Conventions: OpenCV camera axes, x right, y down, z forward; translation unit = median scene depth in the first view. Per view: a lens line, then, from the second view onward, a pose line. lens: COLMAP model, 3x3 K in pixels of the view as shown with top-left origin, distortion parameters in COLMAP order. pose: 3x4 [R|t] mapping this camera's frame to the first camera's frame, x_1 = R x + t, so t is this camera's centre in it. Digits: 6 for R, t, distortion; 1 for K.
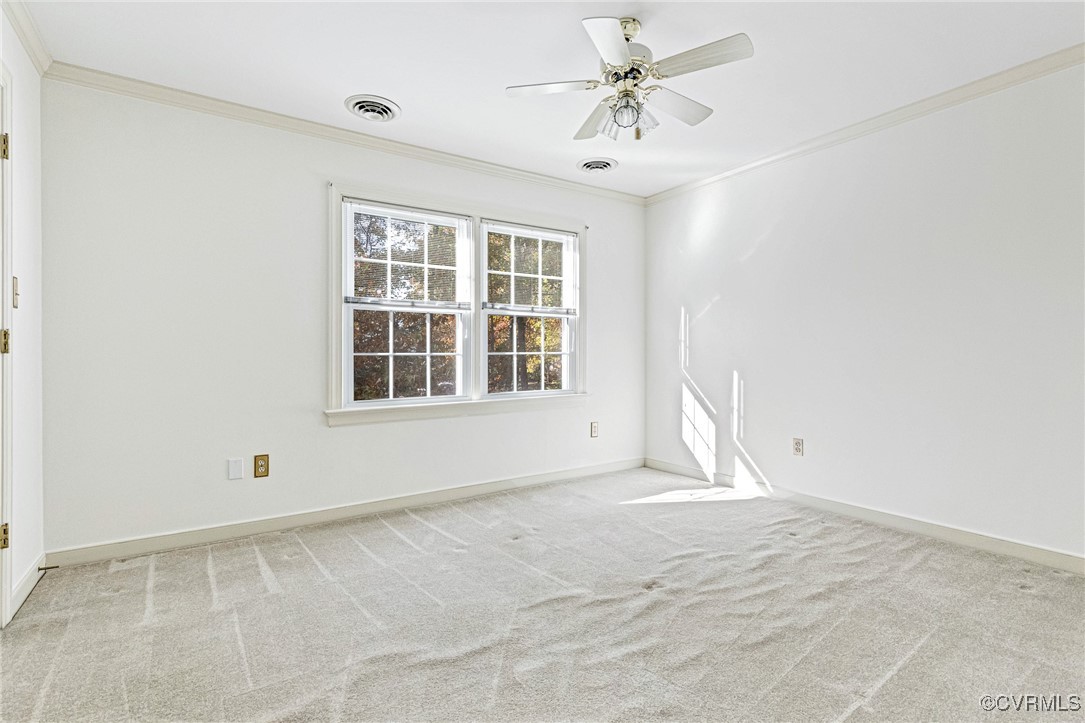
lens RADIAL K [[502.2, 0, 542.6], [0, 502.2, 356.3], [0, 0, 1]] dist [0.004819, -0.000864]
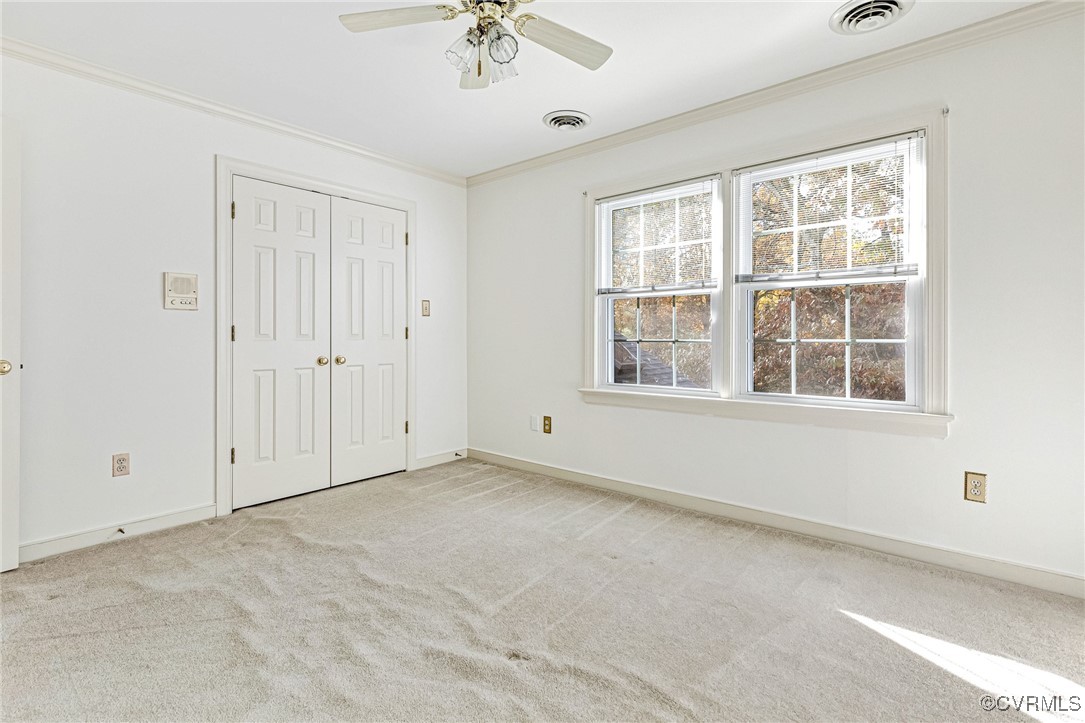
lens RADIAL K [[502.2, 0, 522.7], [0, 502.2, 336.2], [0, 0, 1]] dist [0.004819, -0.000864]
pose [[0.273576, 0.006472, -0.961829, 0.585589], [0.003091, 0.999966, 0.007608, -0.021015], [0.961845, -0.005055, 0.273547, 0.491174]]
